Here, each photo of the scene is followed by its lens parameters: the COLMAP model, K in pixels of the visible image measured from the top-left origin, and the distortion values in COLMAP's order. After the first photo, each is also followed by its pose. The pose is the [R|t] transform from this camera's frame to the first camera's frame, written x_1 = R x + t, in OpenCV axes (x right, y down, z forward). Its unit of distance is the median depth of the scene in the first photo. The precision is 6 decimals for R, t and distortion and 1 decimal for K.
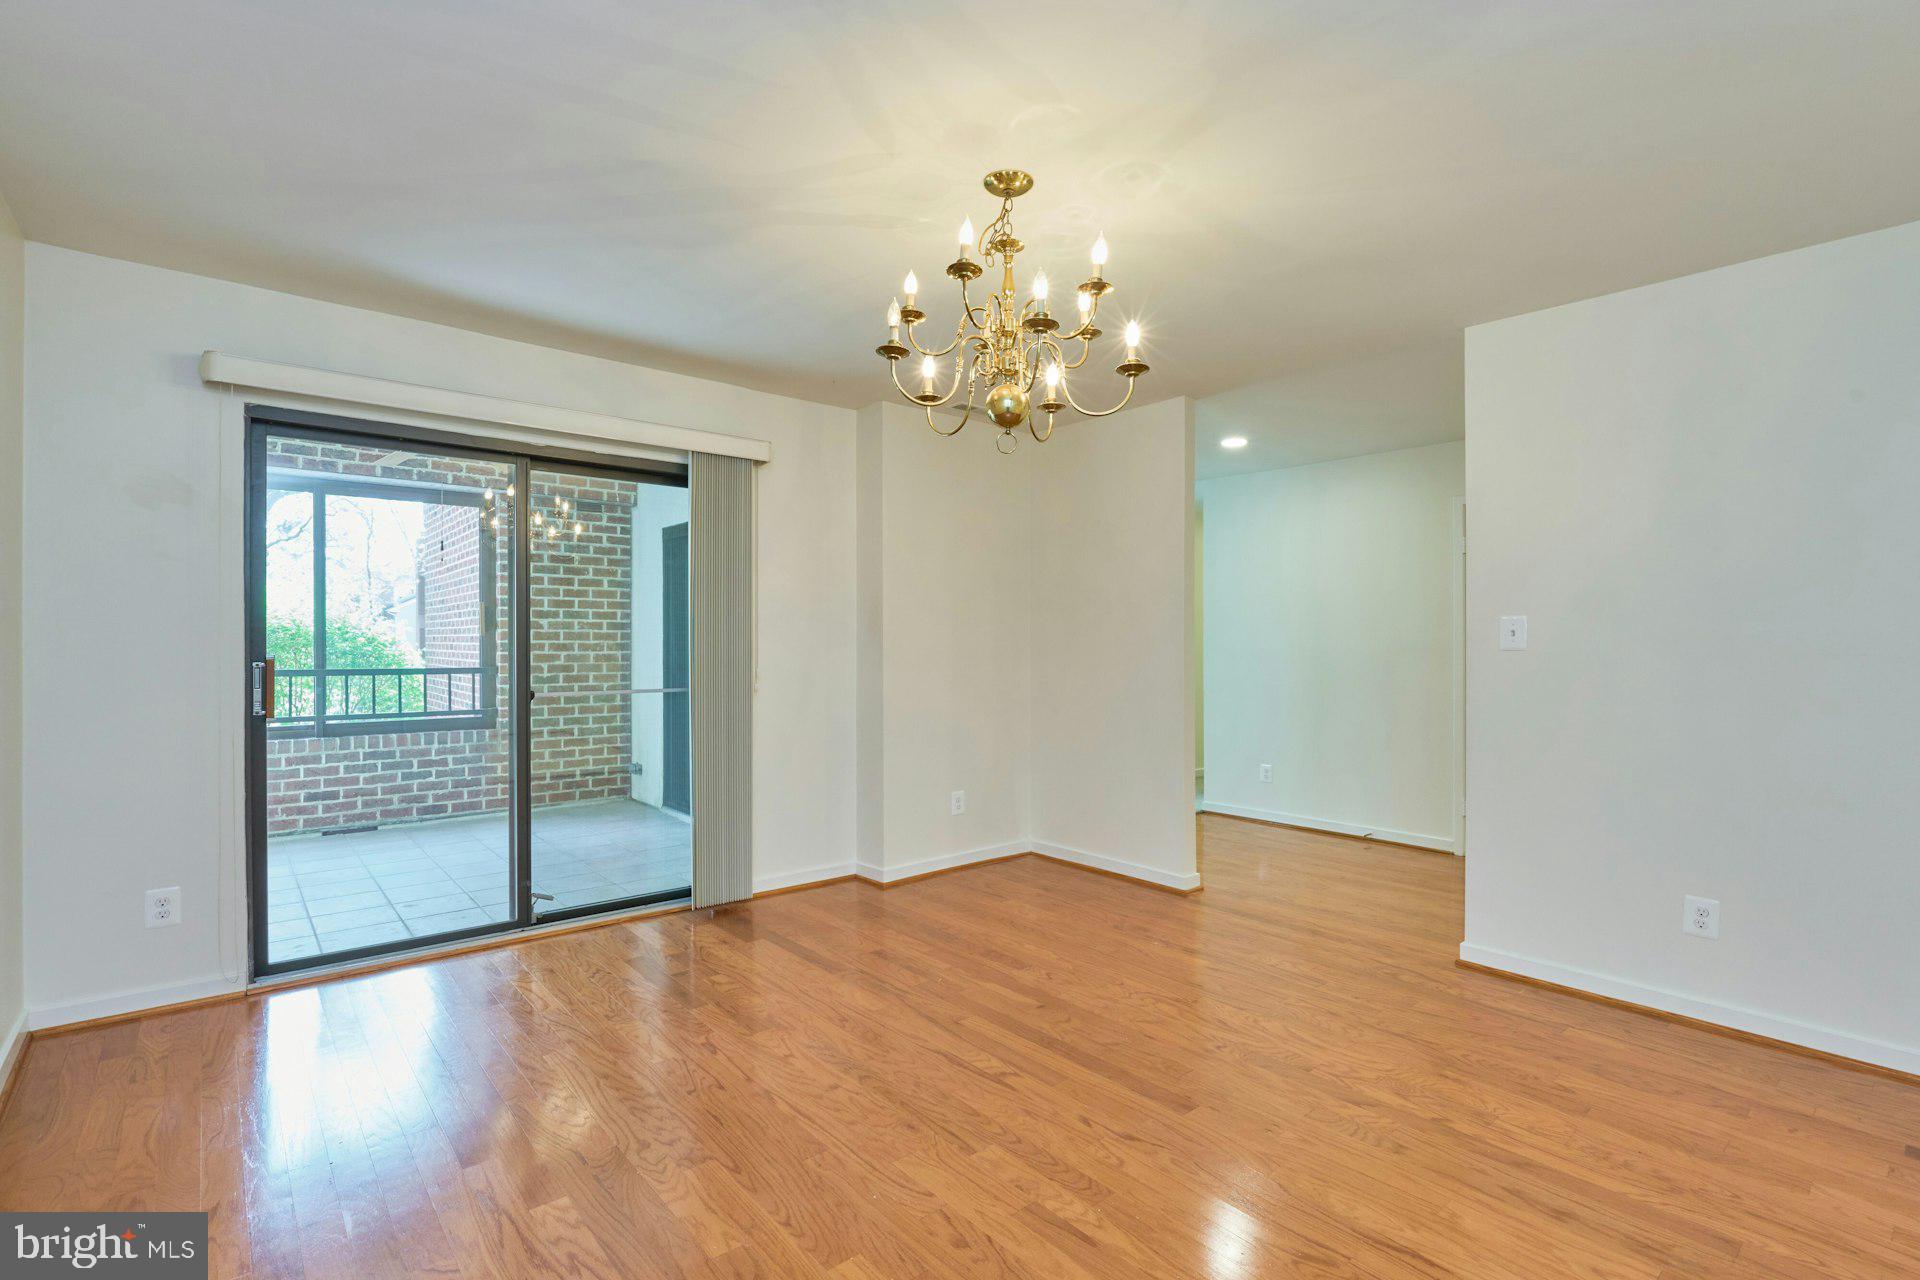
lens RADIAL K [[889.4, 0, 959.0], [0, 889.4, 643.8], [0, 0, 1]] dist [-0.006326, -0.000793]
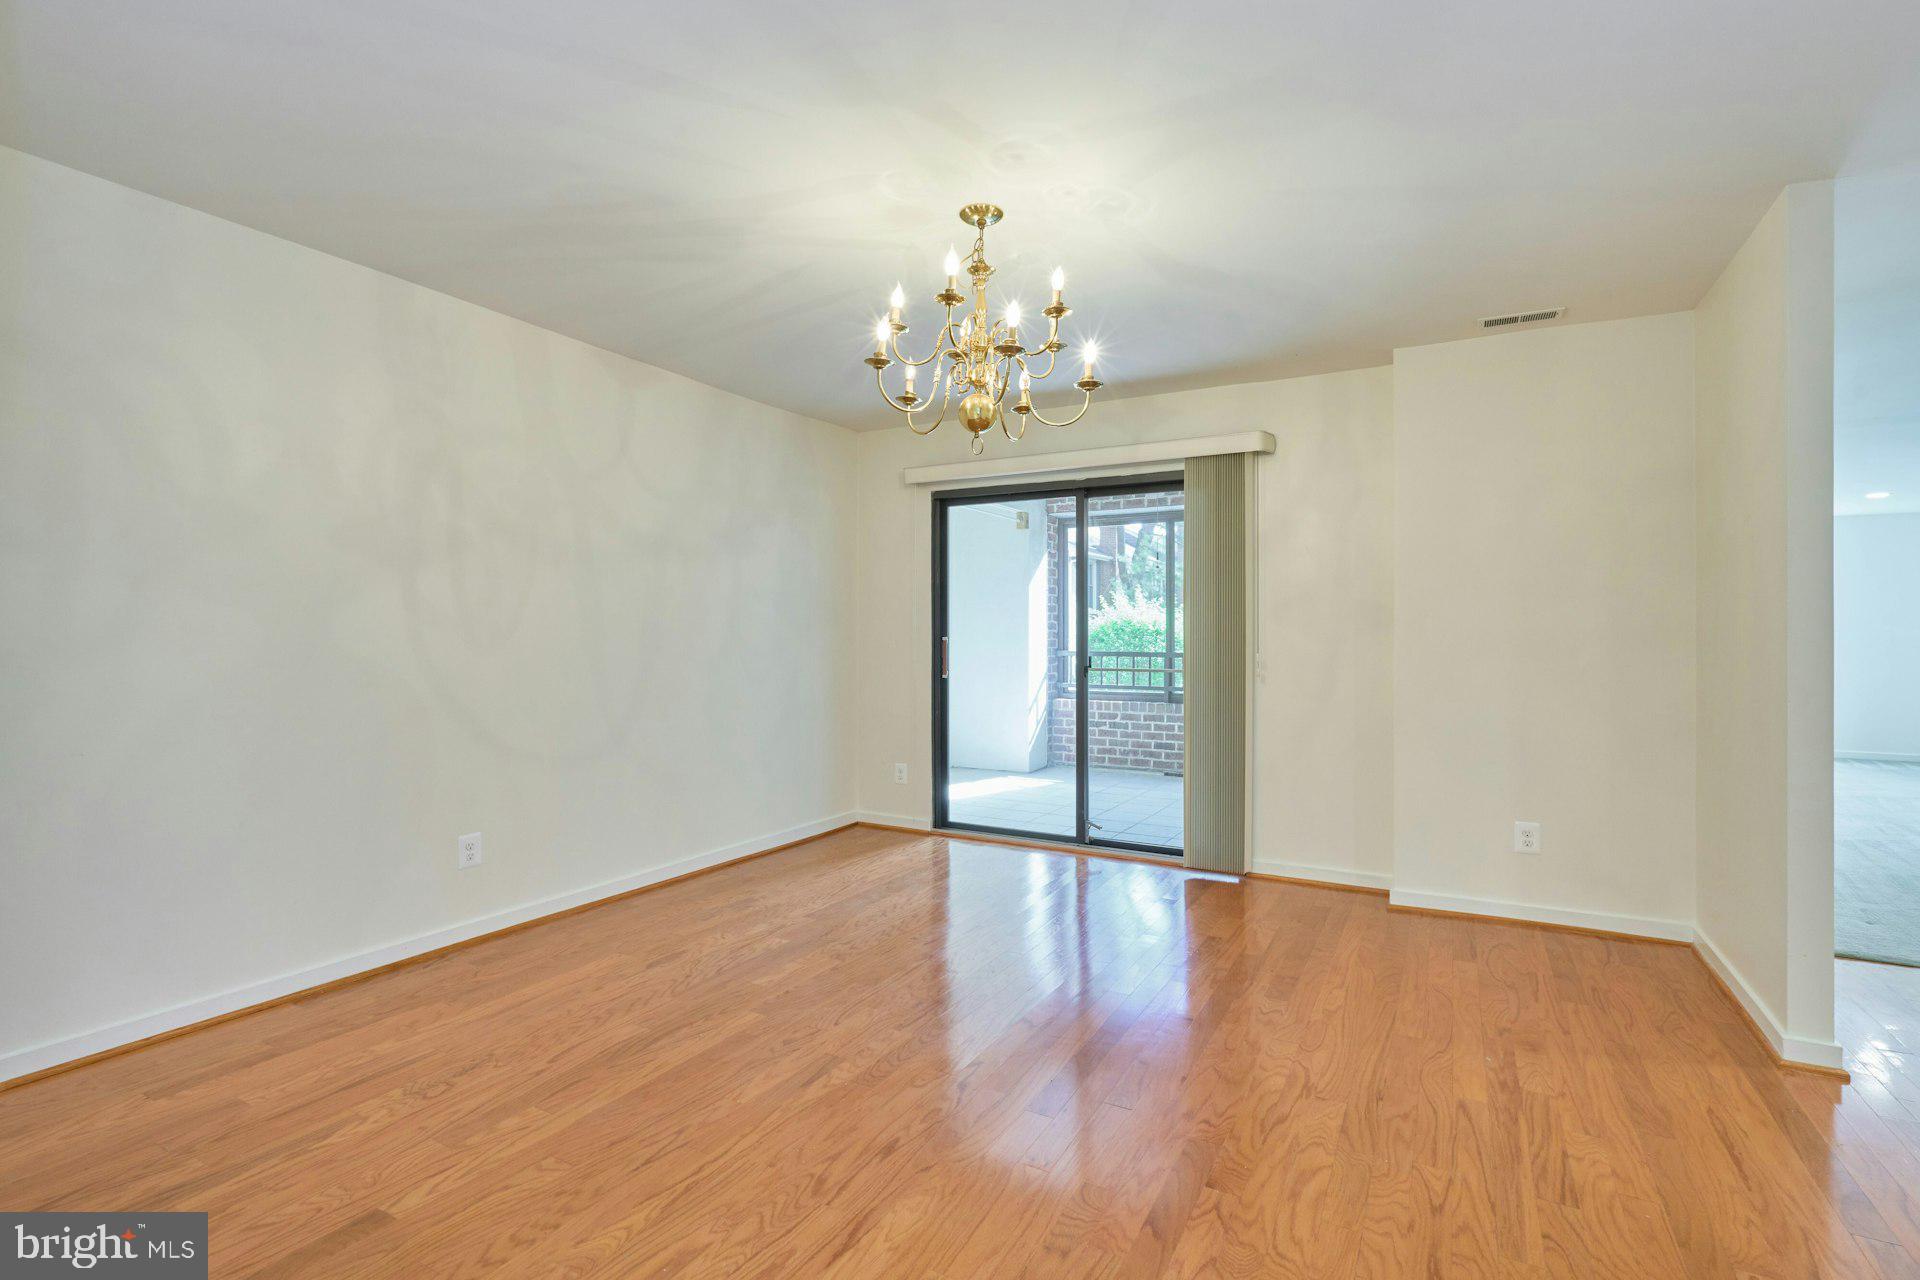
lens RADIAL K [[889.4, 0, 962.9], [0, 889.4, 635.4], [0, 0, 1]] dist [-0.006326, -0.000793]
pose [[0.349381, -0.003643, -0.936974, 0.686677], [-0.000057, 0.999992, -0.003909, 0.012263], [0.936981, 0.001419, 0.349378, 0.362838]]
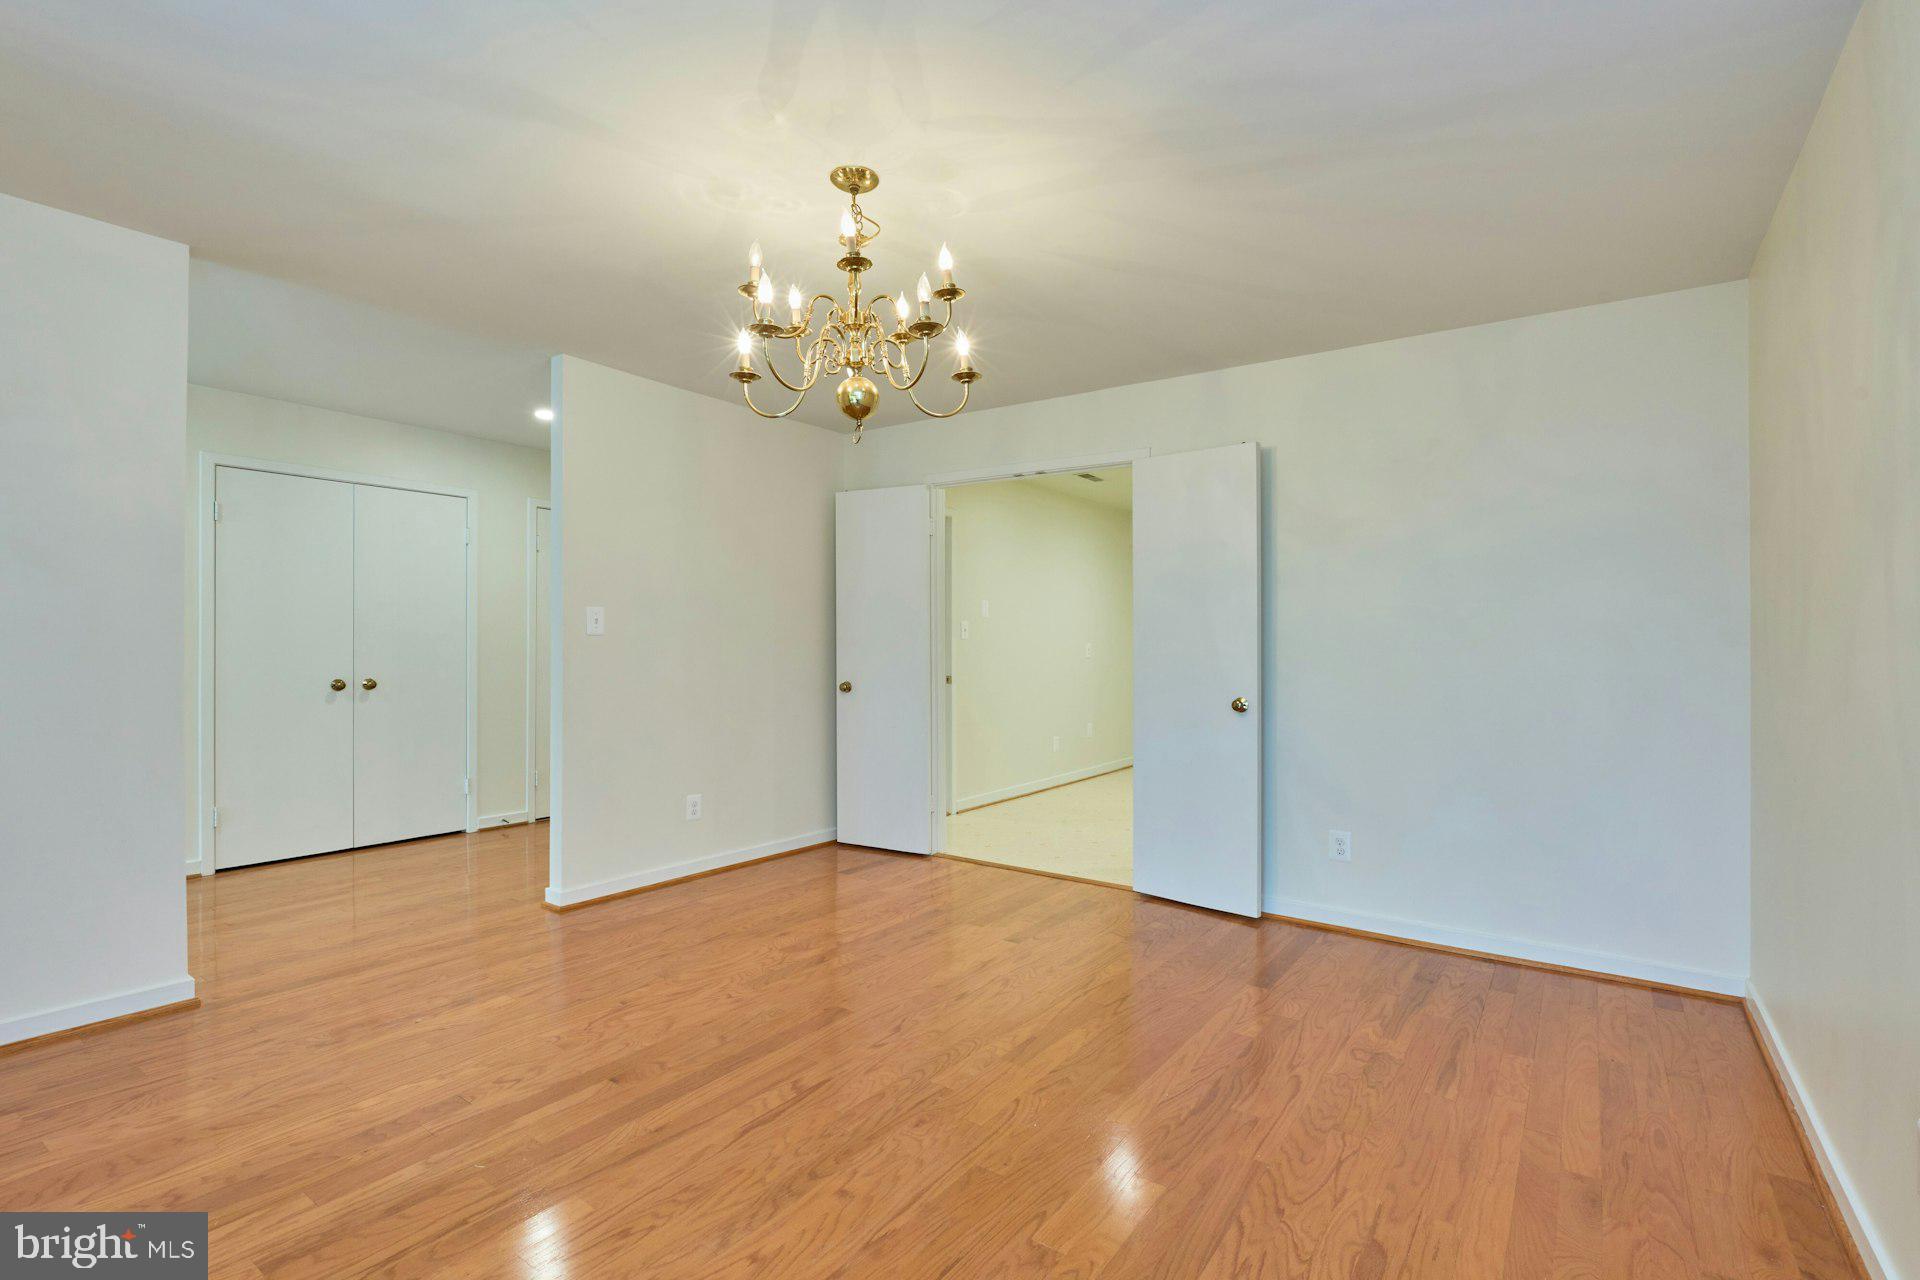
lens RADIAL K [[889.4, 0, 960.6], [0, 889.4, 613.8], [0, 0, 1]] dist [-0.006326, -0.000793]
pose [[-0.242708, 0.024514, 0.969790, -0.602807], [-0.010770, 0.999551, -0.027962, 0.006473], [-0.970040, -0.017231, -0.242335, 0.706784]]
